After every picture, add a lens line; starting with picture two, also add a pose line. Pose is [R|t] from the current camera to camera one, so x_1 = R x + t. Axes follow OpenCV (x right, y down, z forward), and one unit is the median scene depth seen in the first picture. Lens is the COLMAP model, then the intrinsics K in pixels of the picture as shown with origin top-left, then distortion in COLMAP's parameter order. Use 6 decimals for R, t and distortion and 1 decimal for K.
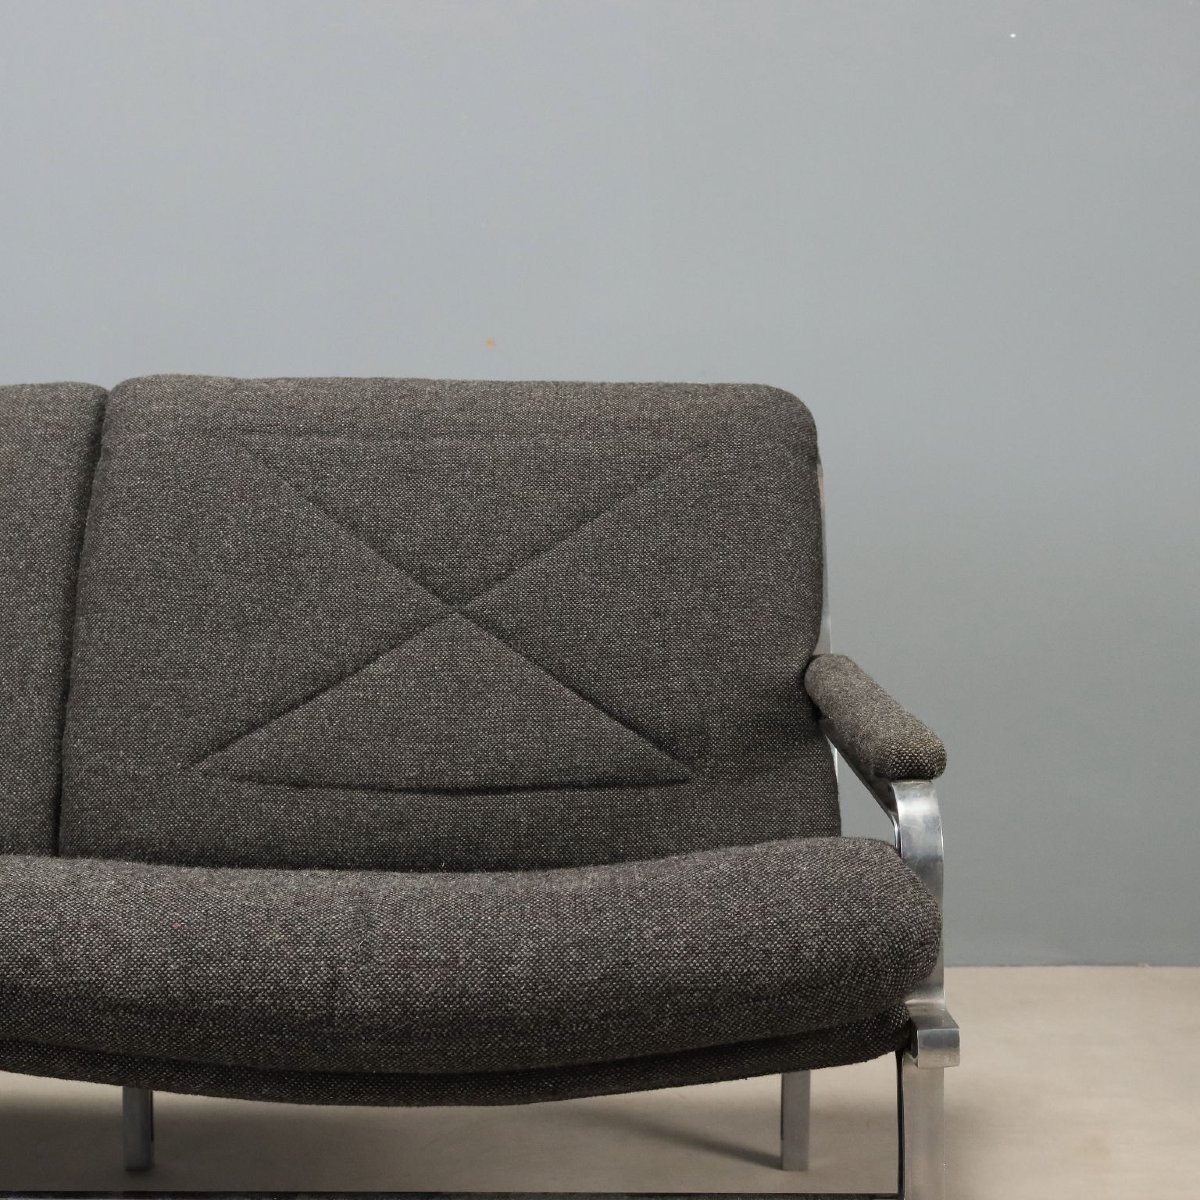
lens RADIAL K [[1648.7, 0, 603.1], [0, 1648.7, 603.6], [0, 0, 1]] dist [-0.040120, 0.000000]
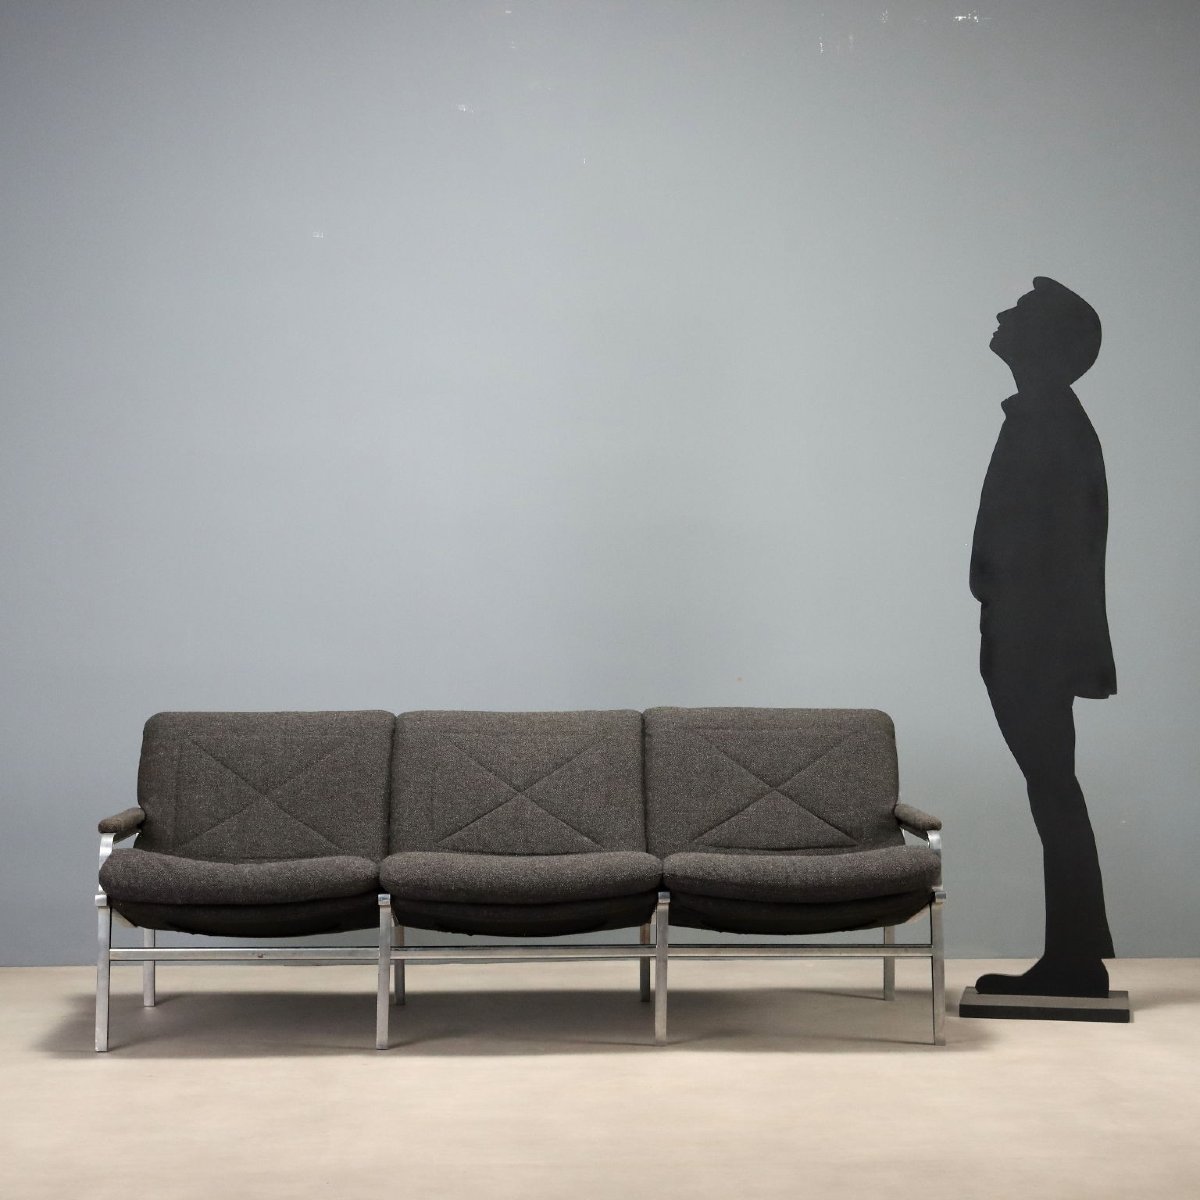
lens RADIAL K [[2104.4, 0, 601.5], [0, 2104.4, 608.0], [0, 0, 1]] dist [-0.132138, 0.000000]
pose [[0.999052, -0.000538, 0.043539, -0.561678], [0.005792, 0.992680, -0.120634, 0.133002], [-0.043156, 0.120771, 0.991742, -2.731154]]
